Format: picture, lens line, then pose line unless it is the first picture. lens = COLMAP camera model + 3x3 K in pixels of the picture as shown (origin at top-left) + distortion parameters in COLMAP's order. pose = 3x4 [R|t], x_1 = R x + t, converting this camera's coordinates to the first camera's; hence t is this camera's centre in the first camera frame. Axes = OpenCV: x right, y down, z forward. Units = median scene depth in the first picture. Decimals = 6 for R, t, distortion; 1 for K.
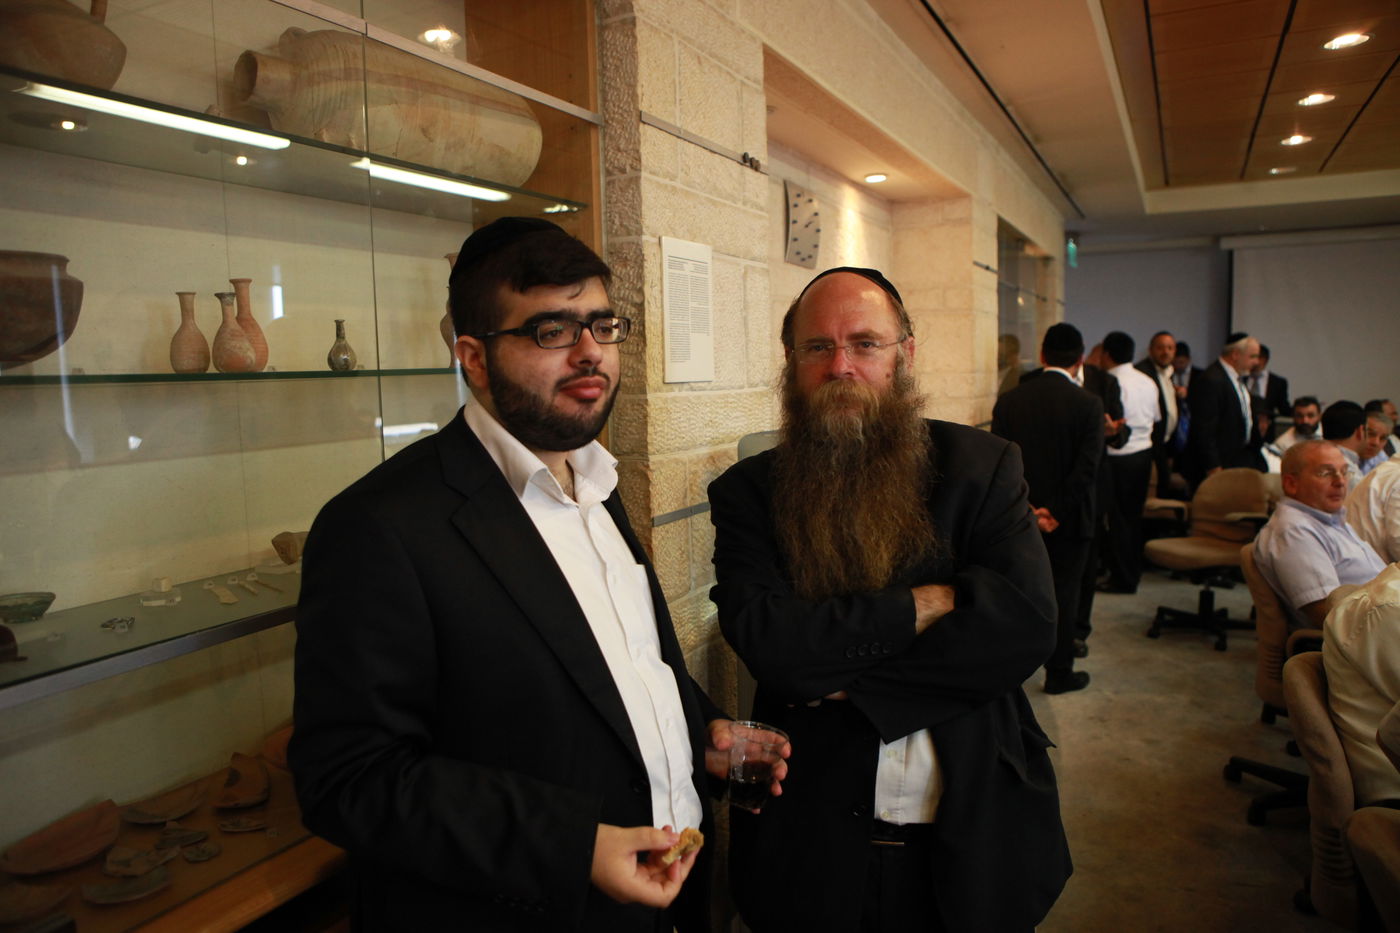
lens RADIAL K [[965.3, 0, 700.7], [0, 965.3, 463.9], [0, 0, 1]] dist [-0.068507, 0.038085]
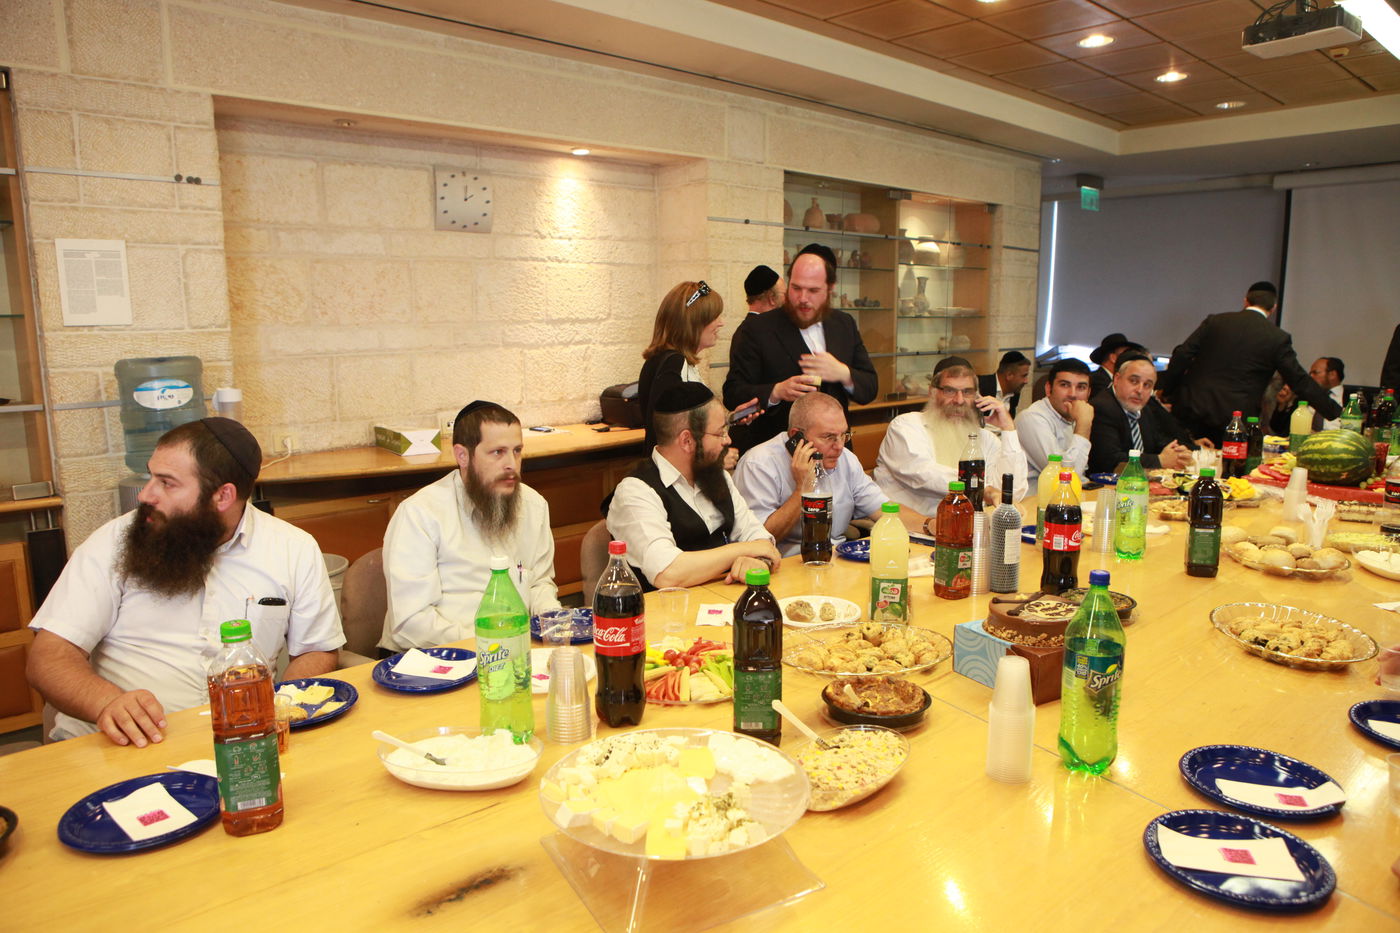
lens RADIAL K [[965.3, 0, 698.6], [0, 965.3, 473.2], [0, 0, 1]] dist [-0.068507, 0.038085]
pose [[0.934202, 0.085961, -0.346233, 1.305799], [-0.057369, 0.994103, 0.092019, -0.034991], [0.352101, -0.066101, 0.933625, -0.138396]]
